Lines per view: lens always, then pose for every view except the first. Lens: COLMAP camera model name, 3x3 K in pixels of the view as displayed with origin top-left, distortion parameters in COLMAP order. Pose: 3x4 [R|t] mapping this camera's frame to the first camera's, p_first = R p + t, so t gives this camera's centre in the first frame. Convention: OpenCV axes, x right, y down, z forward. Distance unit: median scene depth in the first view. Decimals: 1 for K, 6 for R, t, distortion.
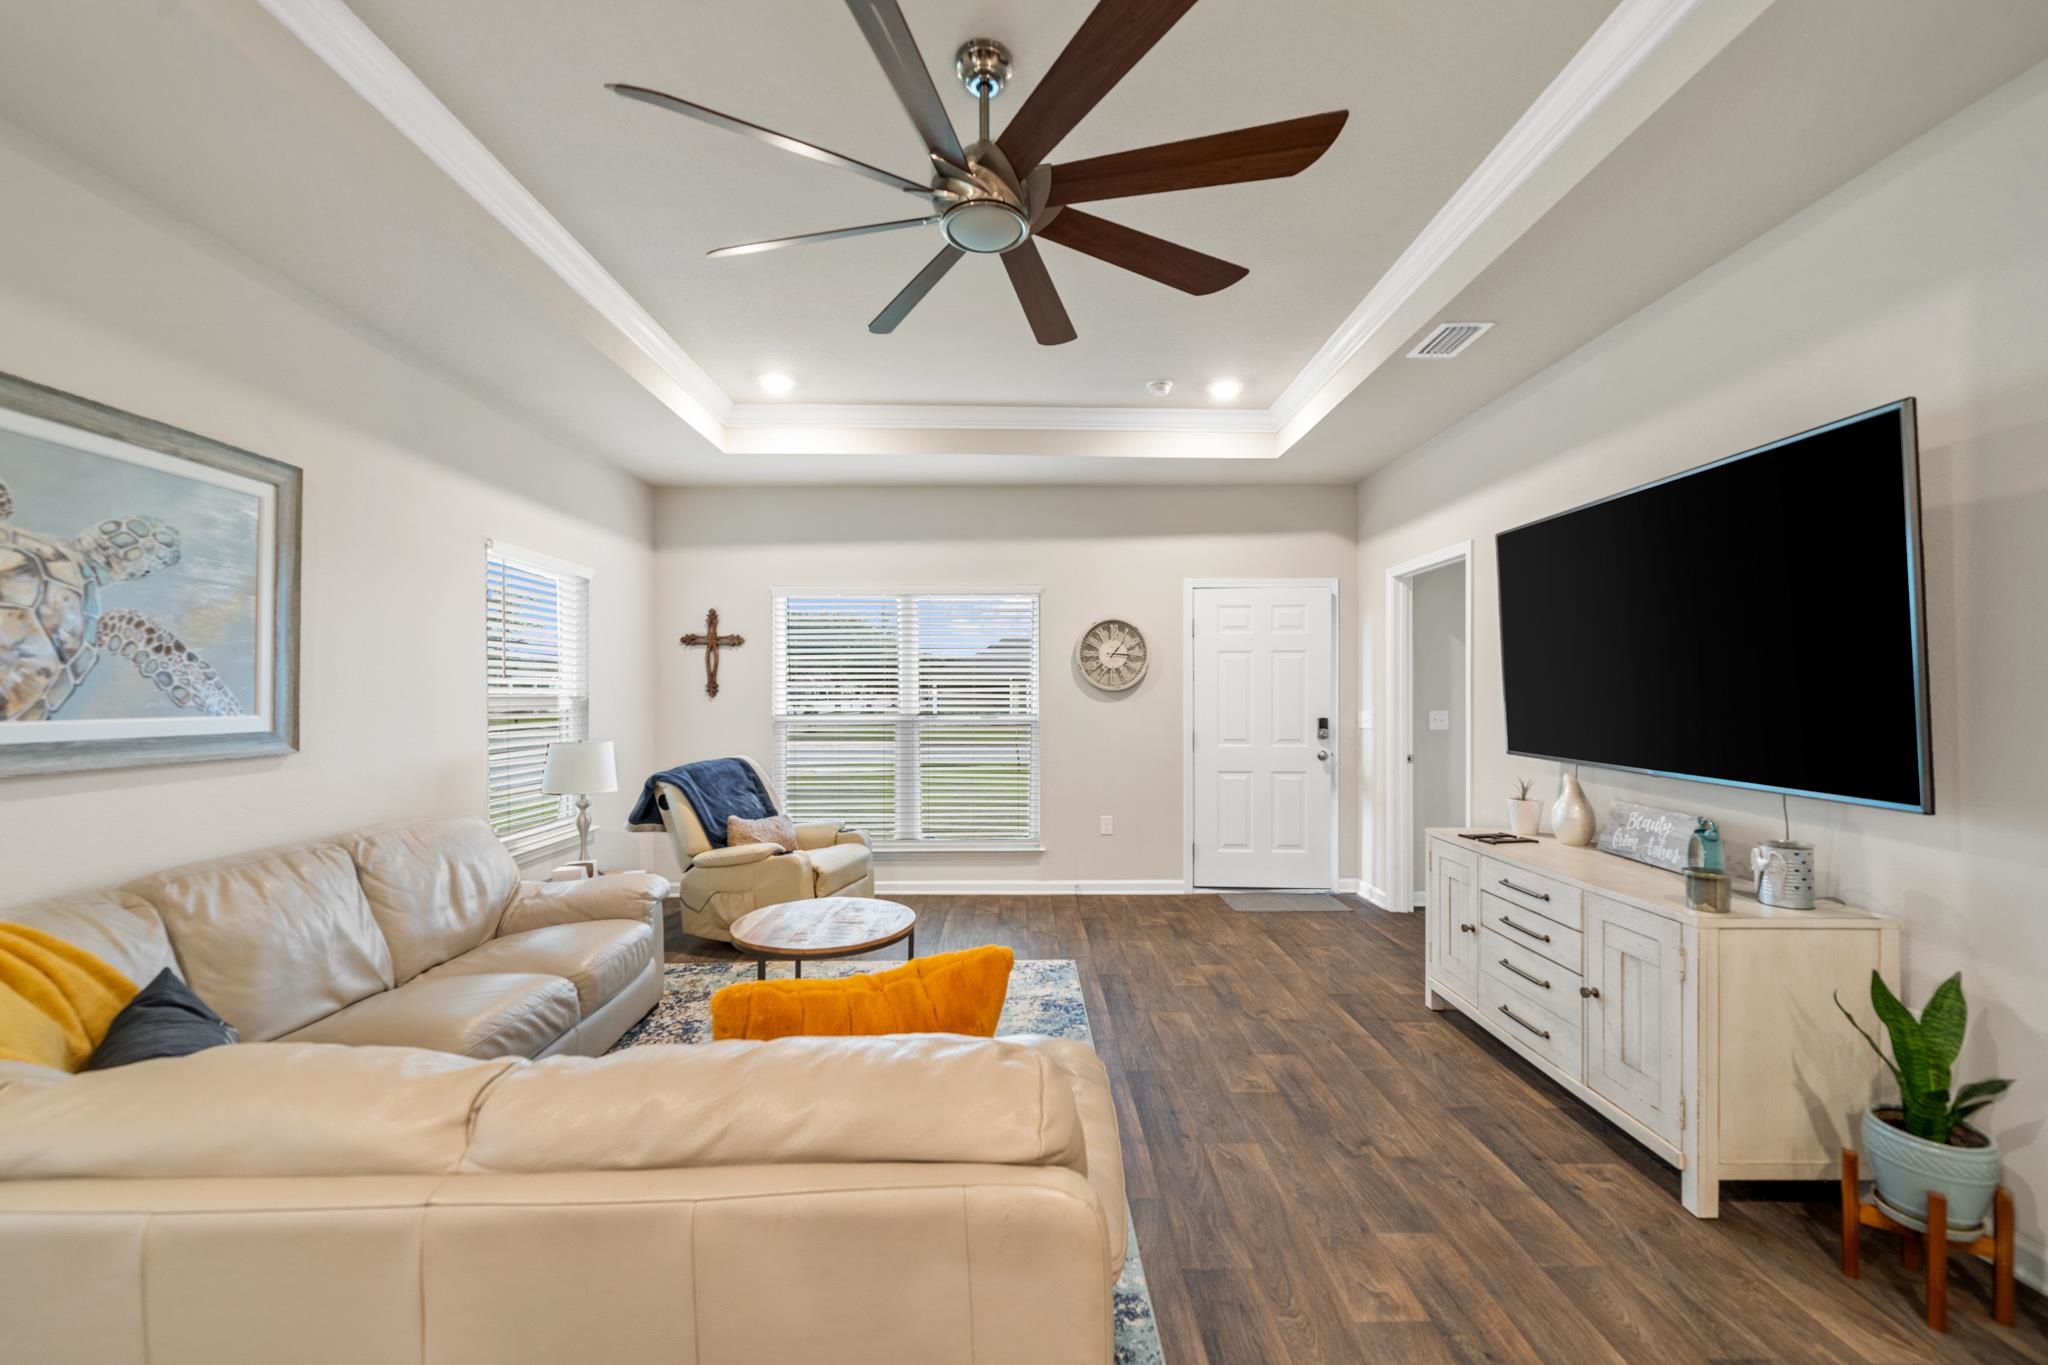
lens RADIAL K [[808.5, 0, 1023.4], [0, 808.5, 695.1], [0, 0, 1]] dist [0.003150, -0.000042]
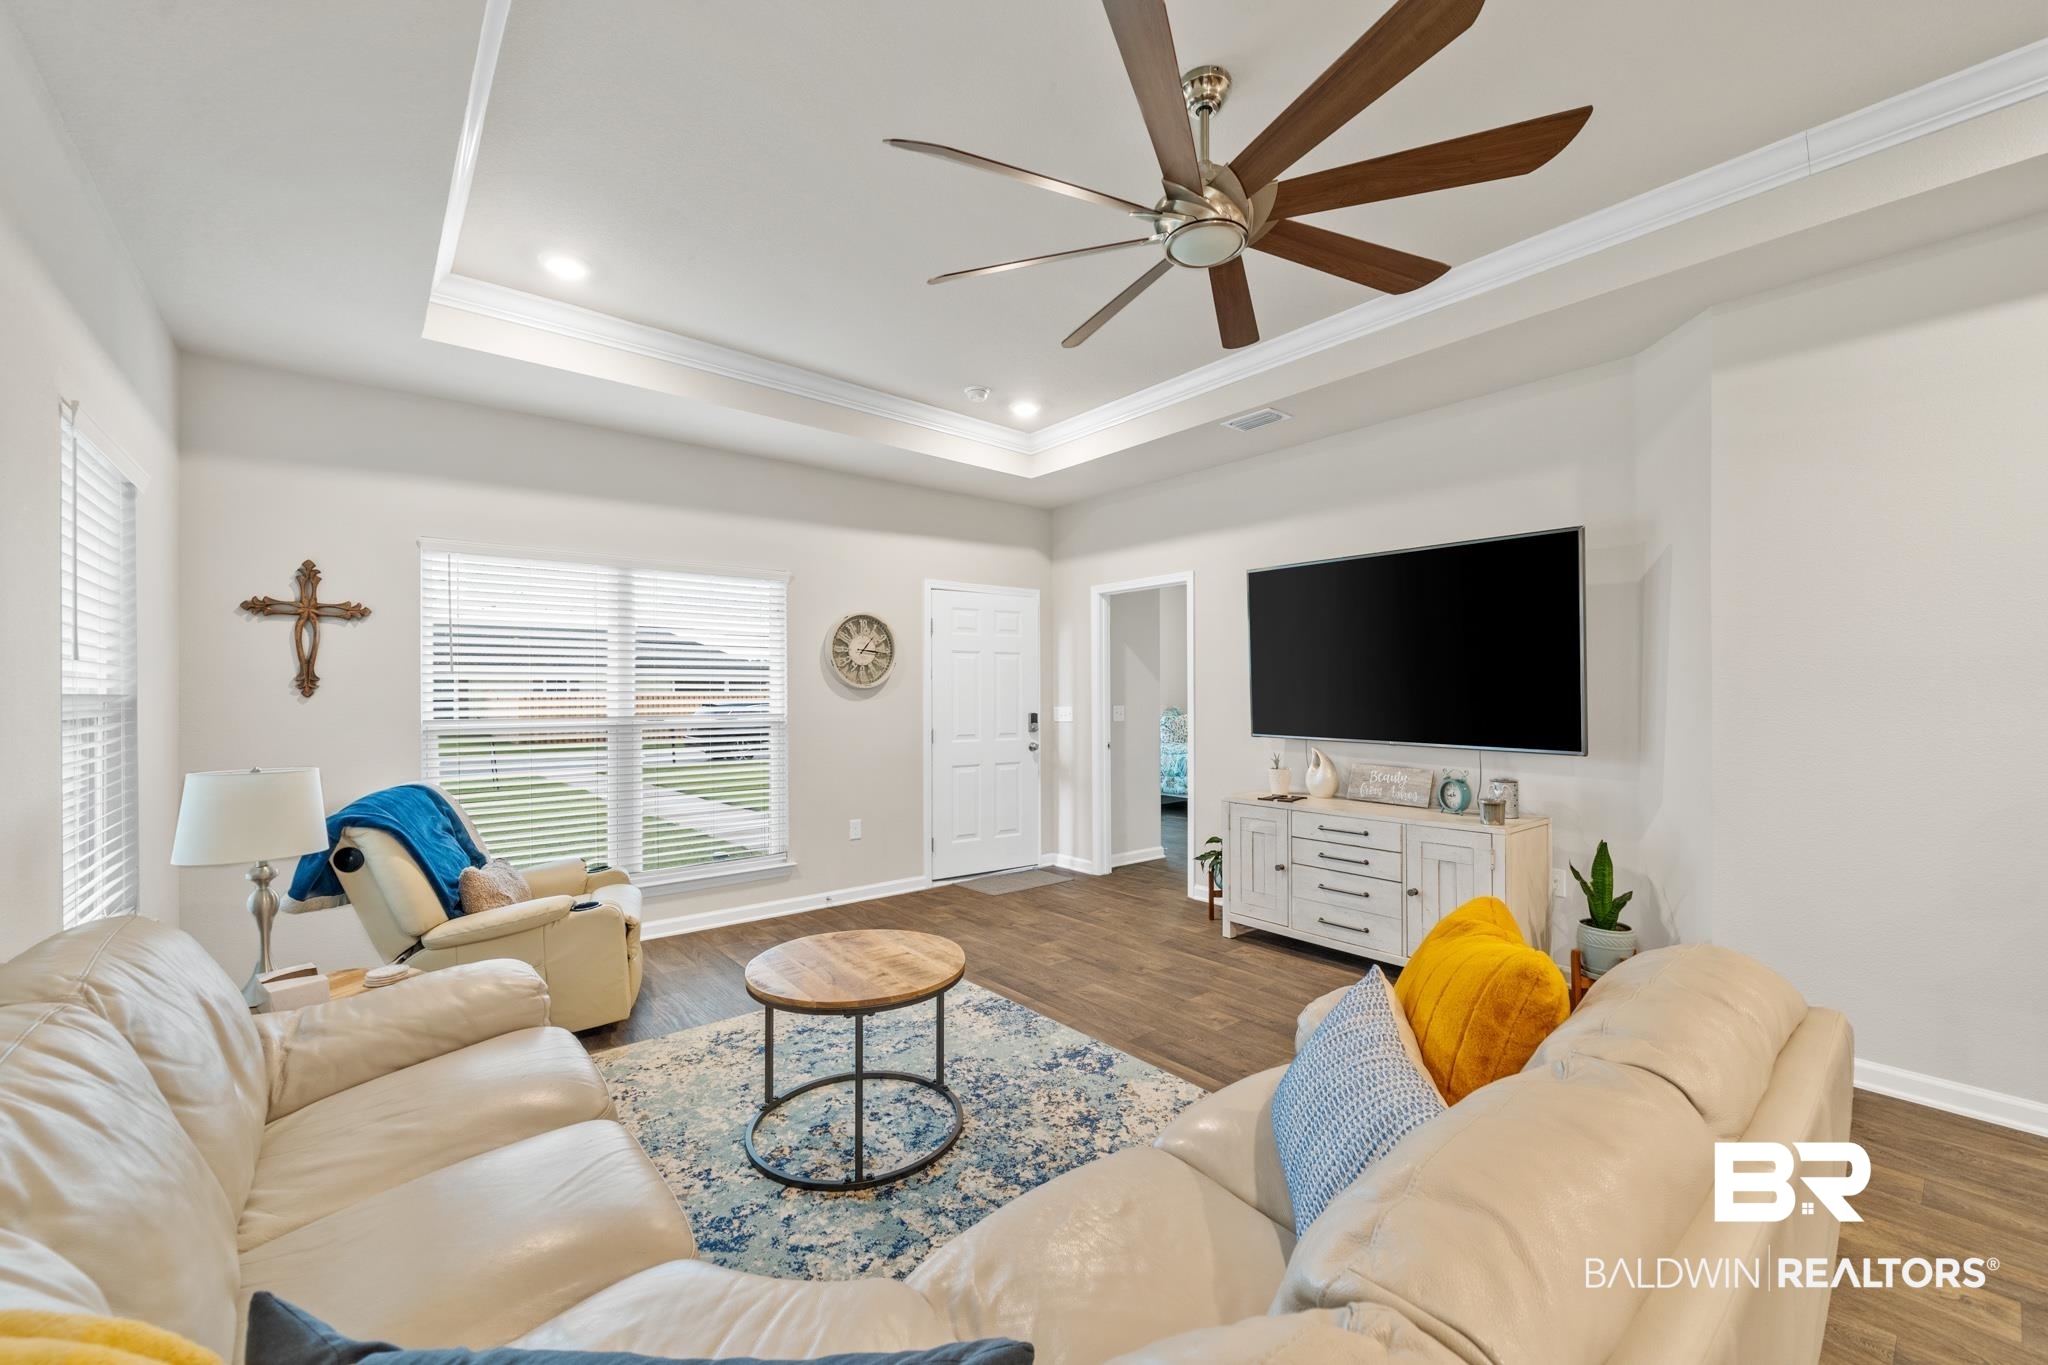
lens RADIAL K [[808.5, 0, 1020.3], [0, 808.5, 689.5], [0, 0, 1]] dist [0.003150, -0.000042]
pose [[0.776864, 0.002319, 0.629664, -0.406314], [0.002247, 0.999977, -0.006455, 0.002808], [-0.629664, 0.006430, 0.776841, 0.156338]]
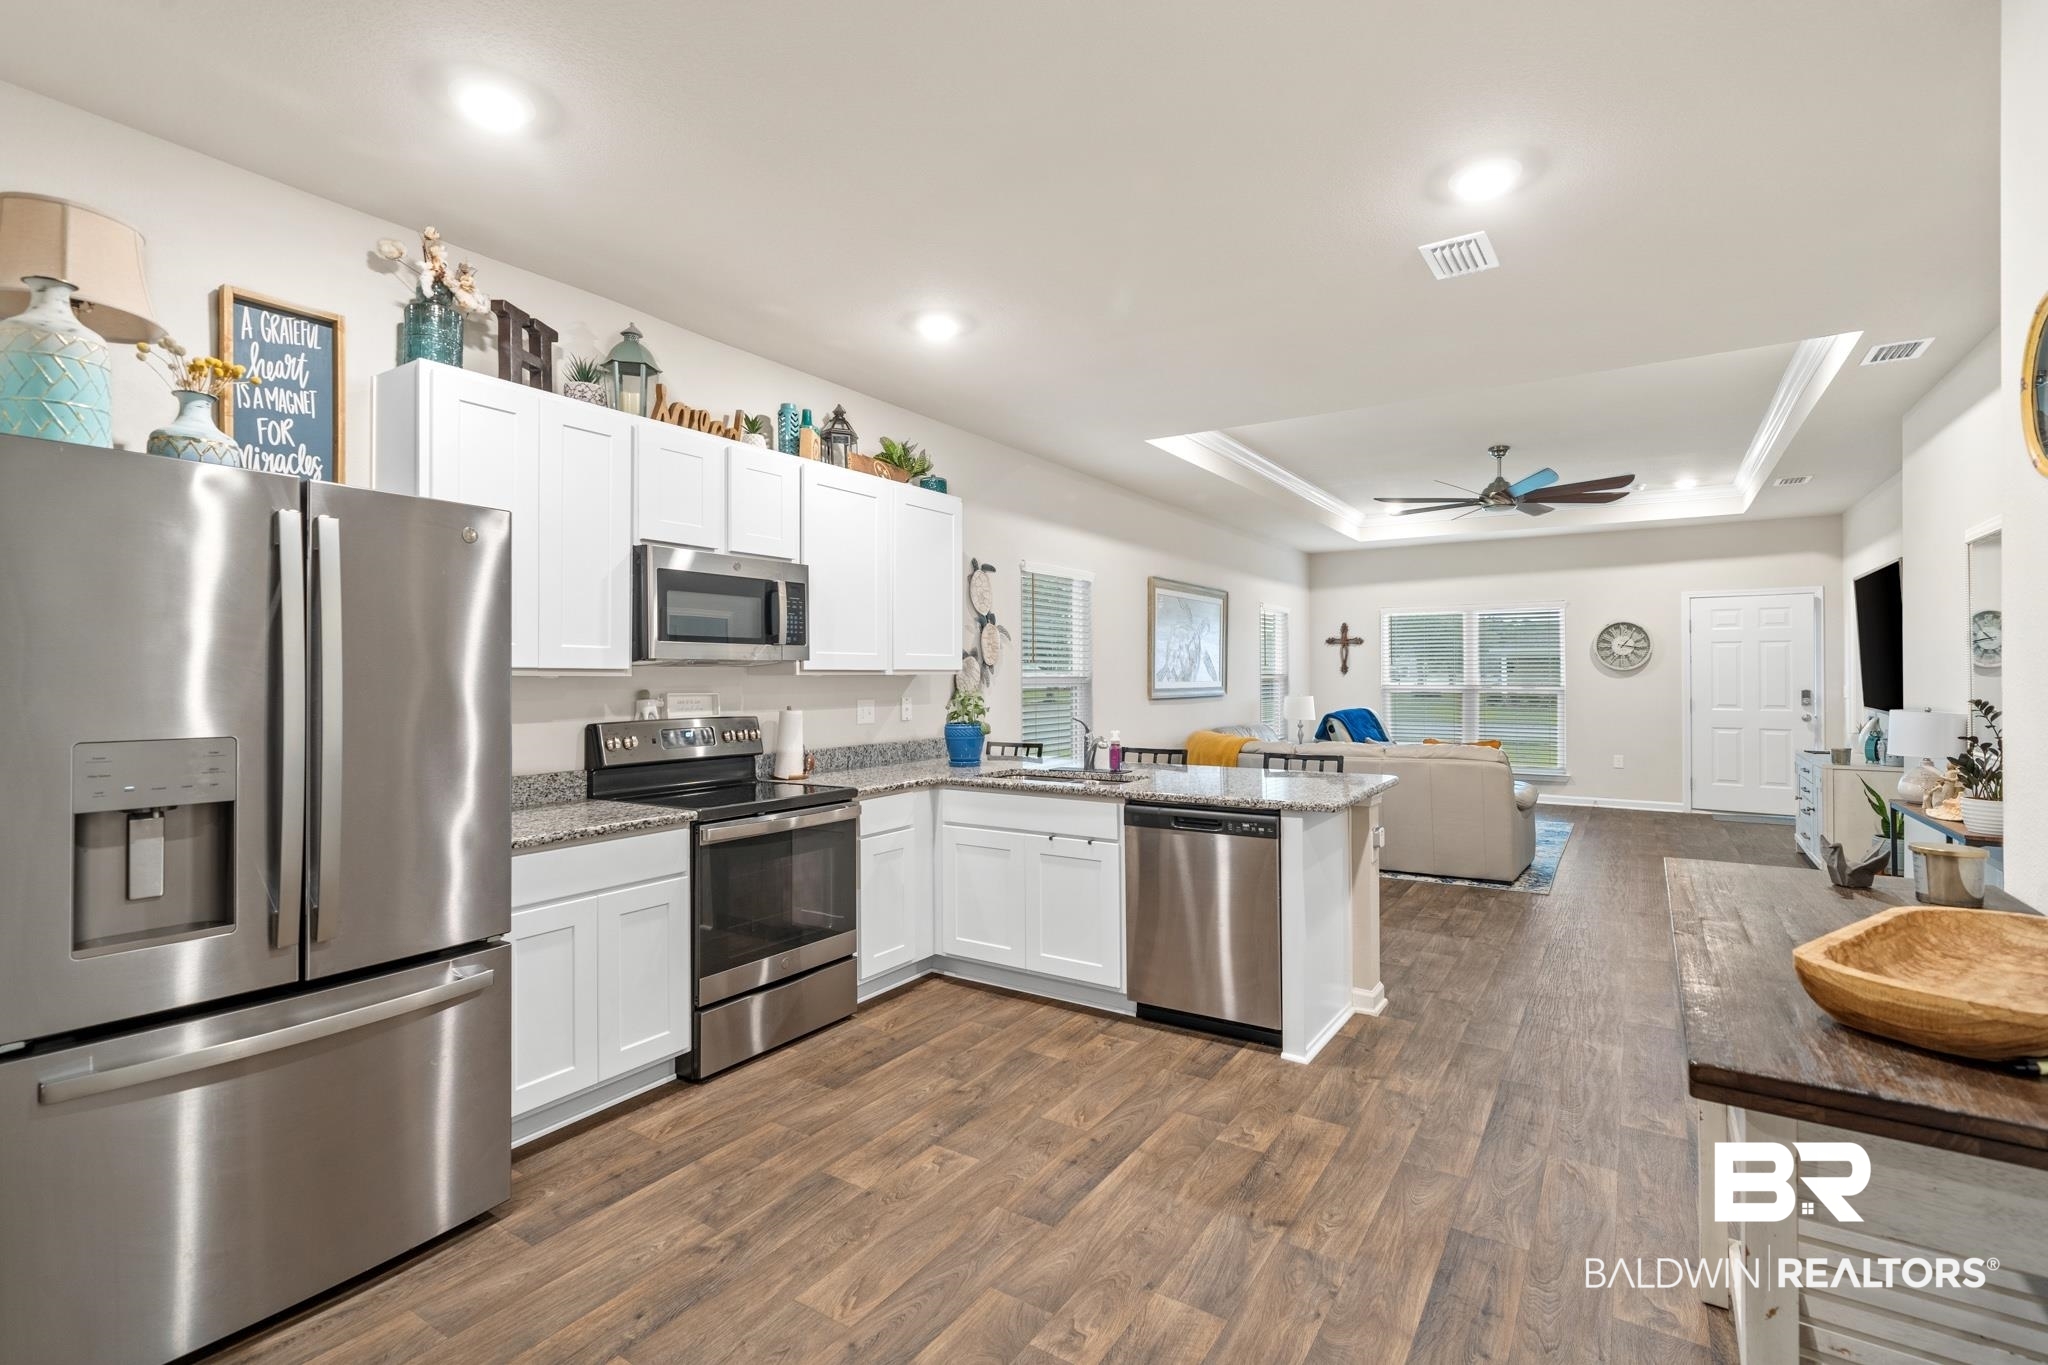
lens RADIAL K [[930.3, 0, 1018.1], [0, 930.3, 671.4], [0, 0, 1]] dist [-0.001911, -0.000367]
pose [[0.825679, -0.000953, -0.564139, 0.181796], [0.001351, 0.999999, 0.000289, -0.006093], [0.564139, -0.001001, 0.825680, -1.183363]]
